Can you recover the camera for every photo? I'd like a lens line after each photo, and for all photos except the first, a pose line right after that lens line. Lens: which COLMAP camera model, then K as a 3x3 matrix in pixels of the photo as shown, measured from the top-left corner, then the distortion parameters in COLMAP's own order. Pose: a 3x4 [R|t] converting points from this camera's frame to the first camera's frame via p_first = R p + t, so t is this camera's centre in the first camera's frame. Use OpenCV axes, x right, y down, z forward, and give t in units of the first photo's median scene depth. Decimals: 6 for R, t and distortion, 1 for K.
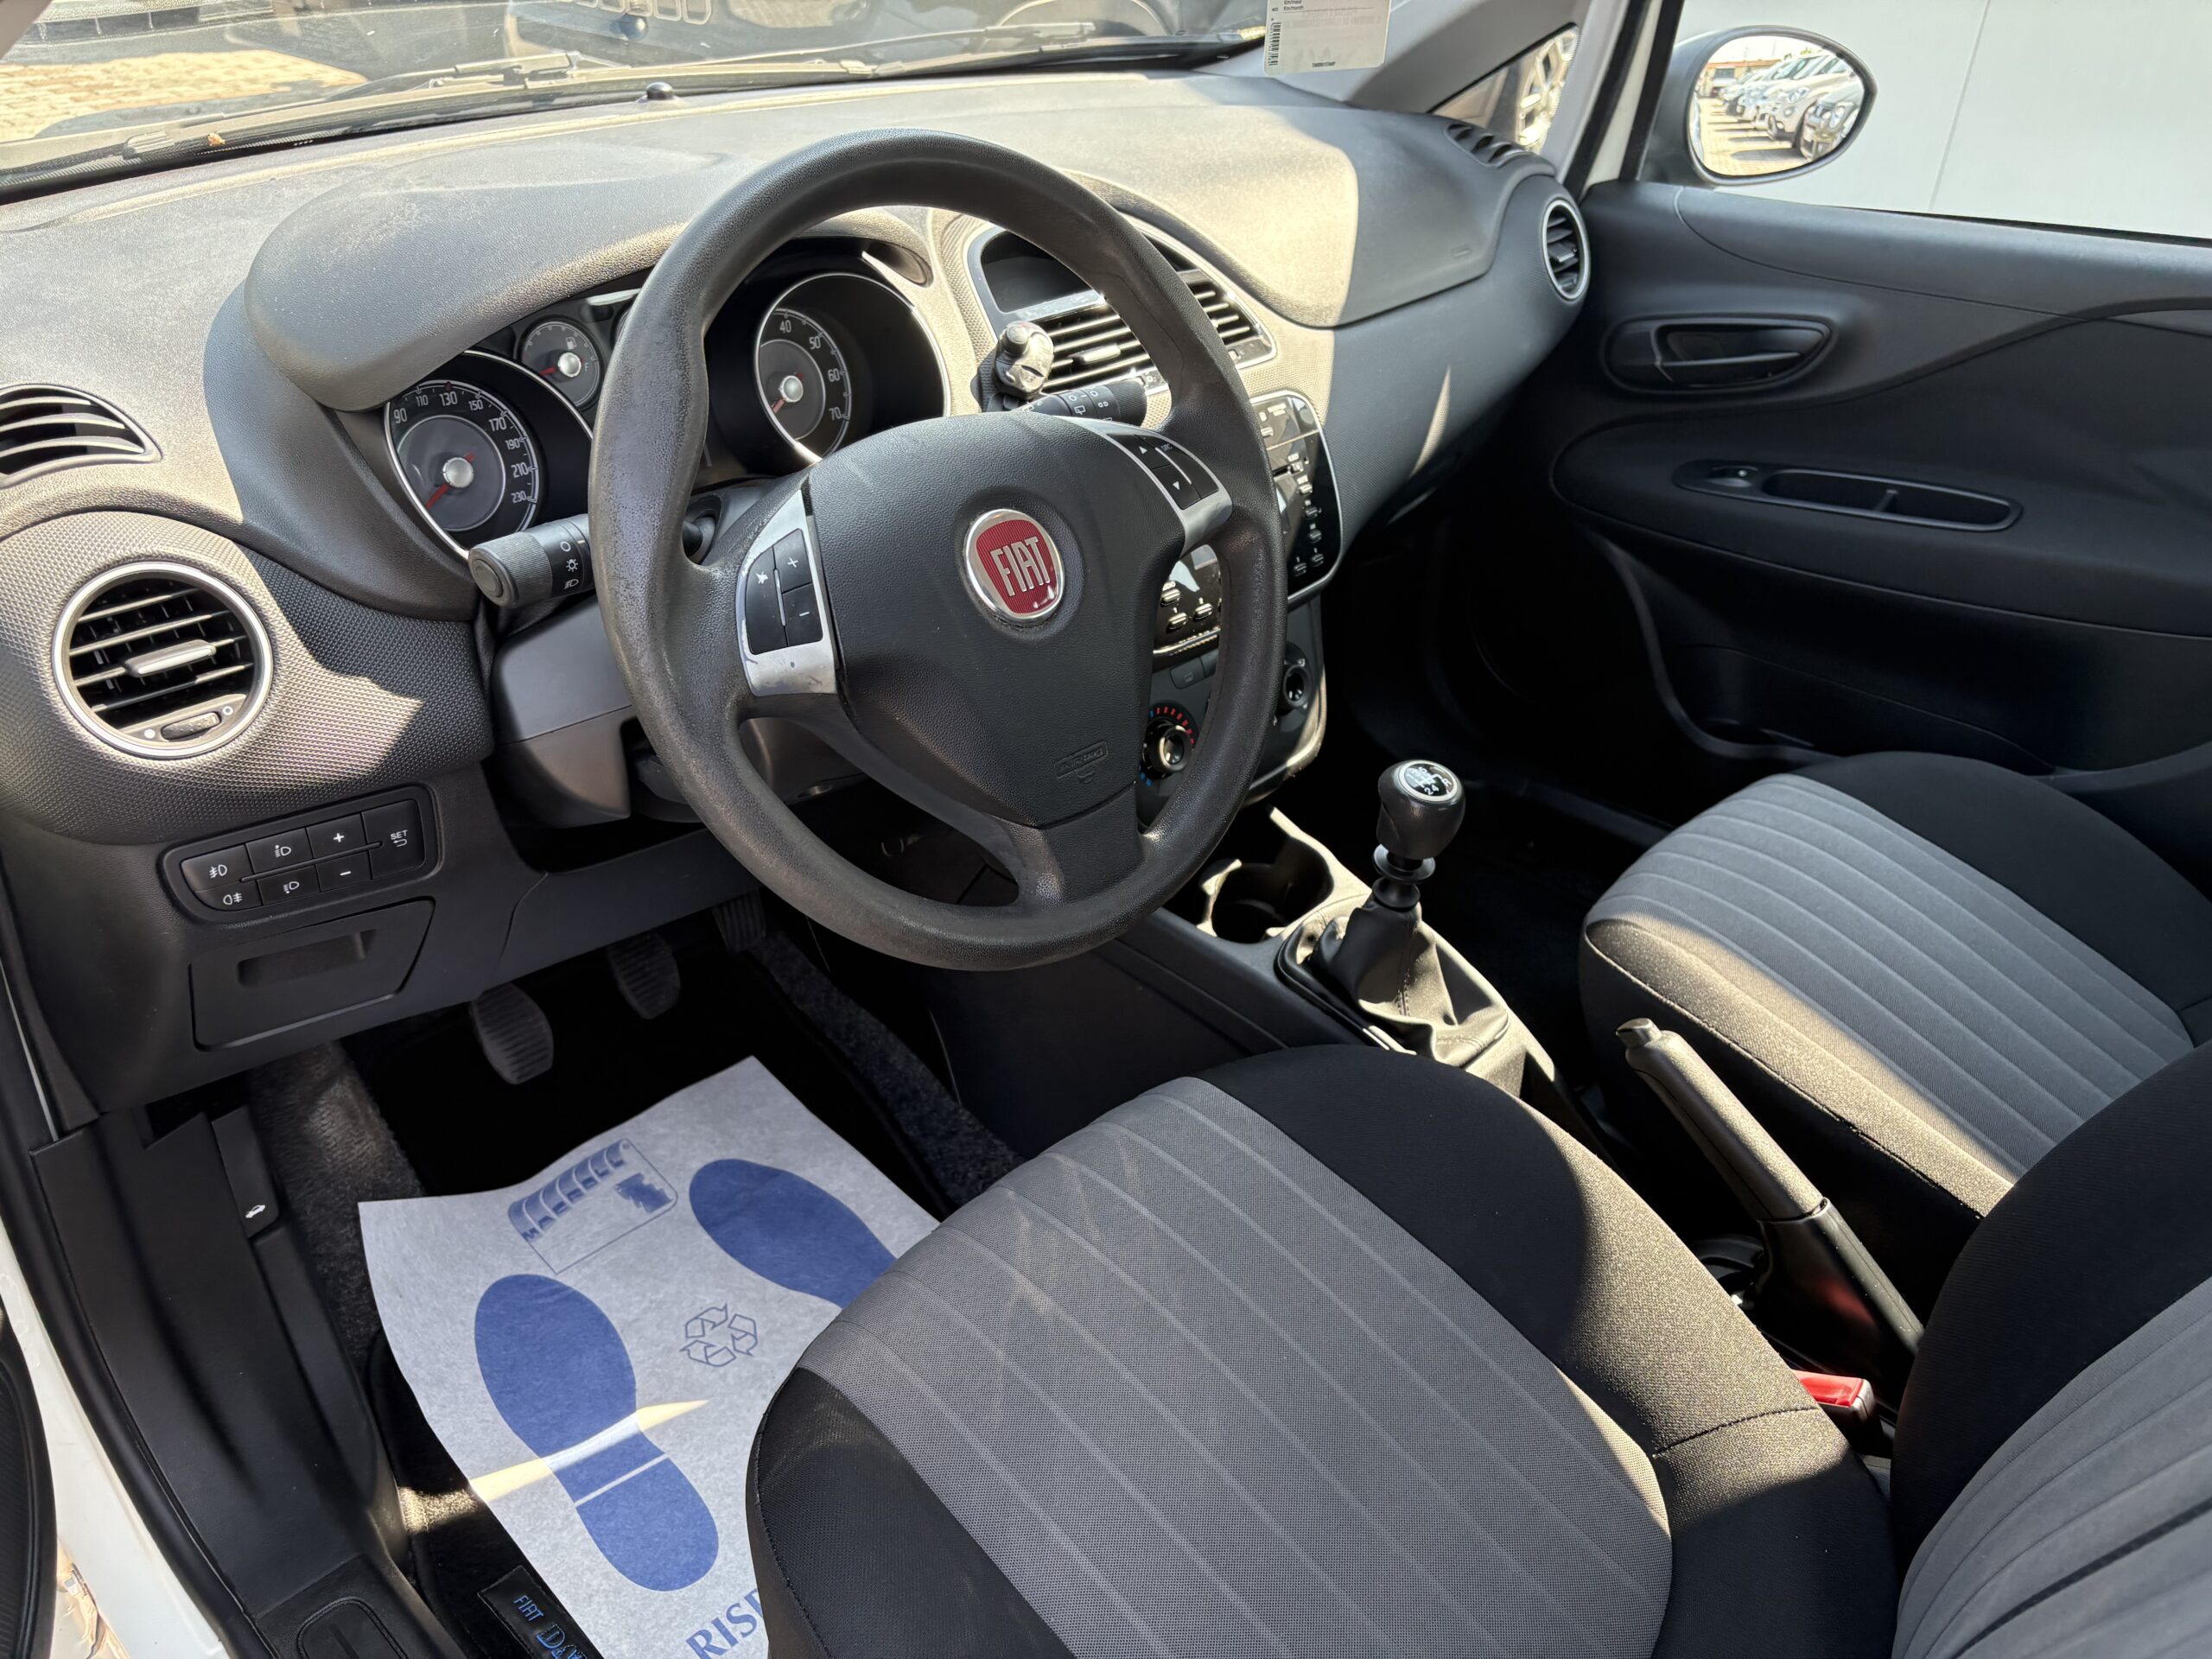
lens RADIAL K [[1718.7, 0, 1106.0], [0, 1718.7, 829.5], [0, 0, 1]] dist [0.036679, -0.027144]
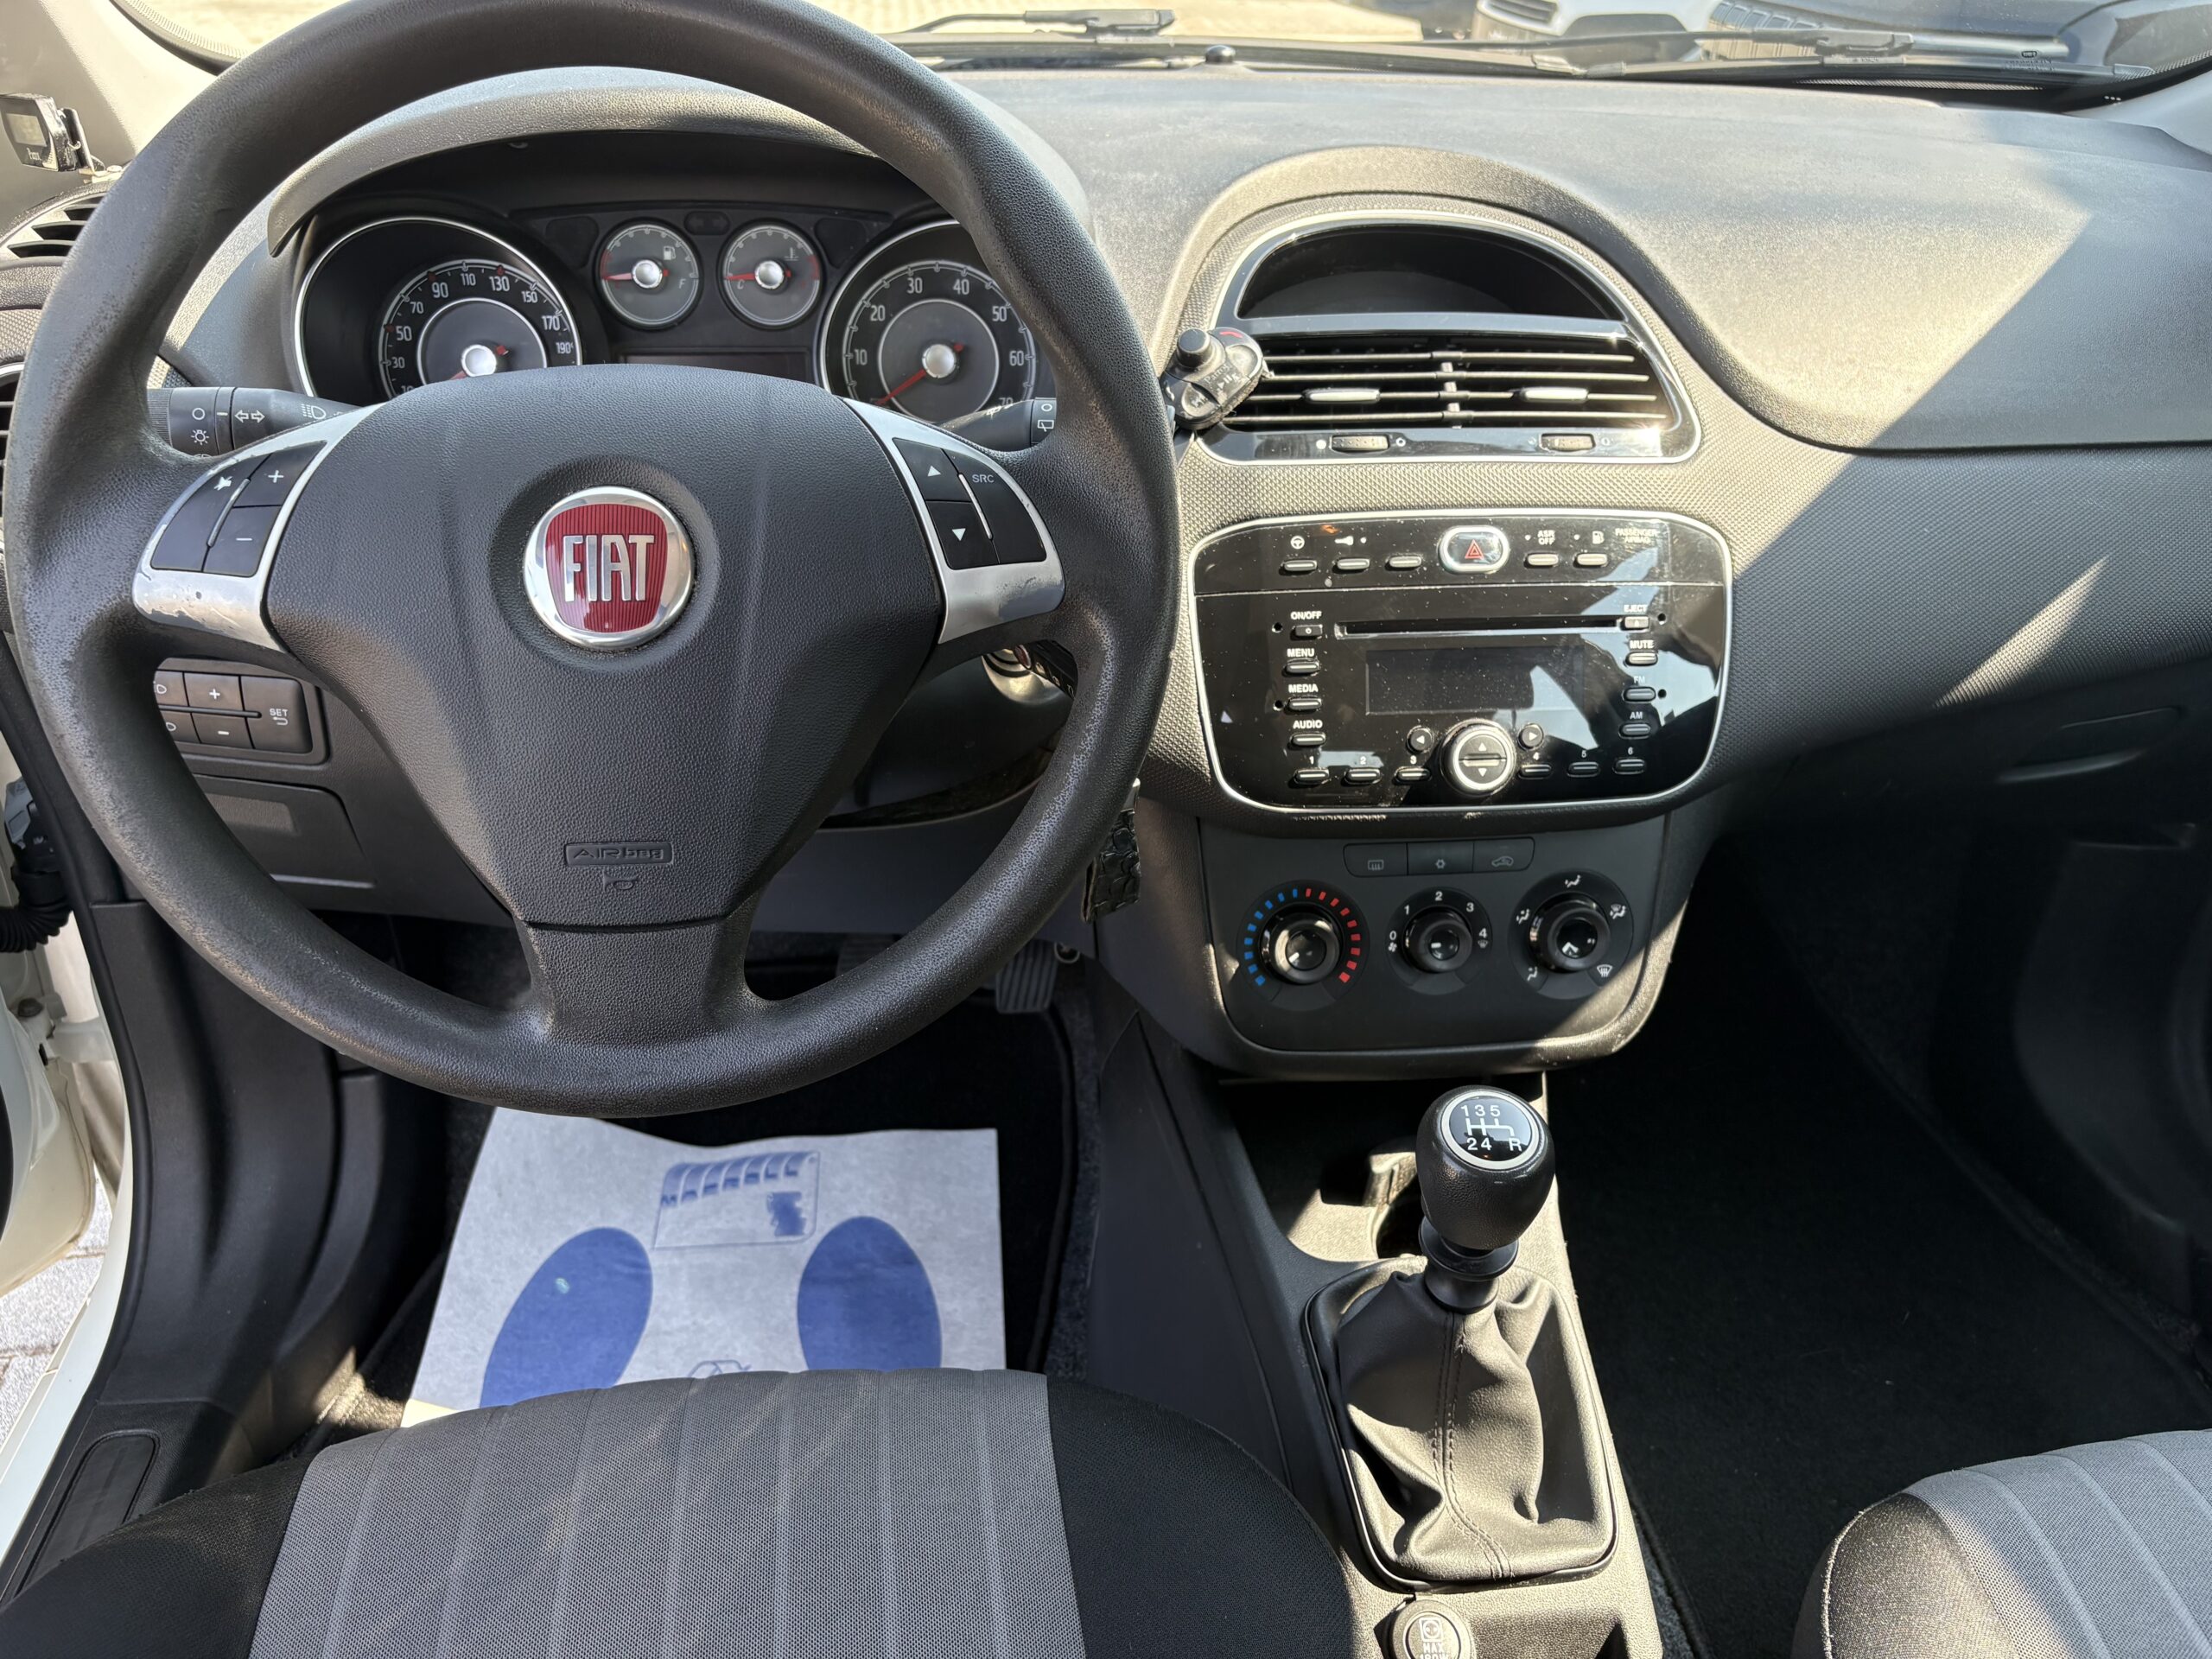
lens RADIAL K [[1718.7, 0, 1106.0], [0, 1718.7, 829.5], [0, 0, 1]] dist [0.036679, -0.027144]
pose [[0.761759, 0.312772, -0.567360, 0.327455], [-0.338910, 0.938742, 0.062474, -0.099047], [0.552145, 0.144694, 0.821097, 0.321945]]
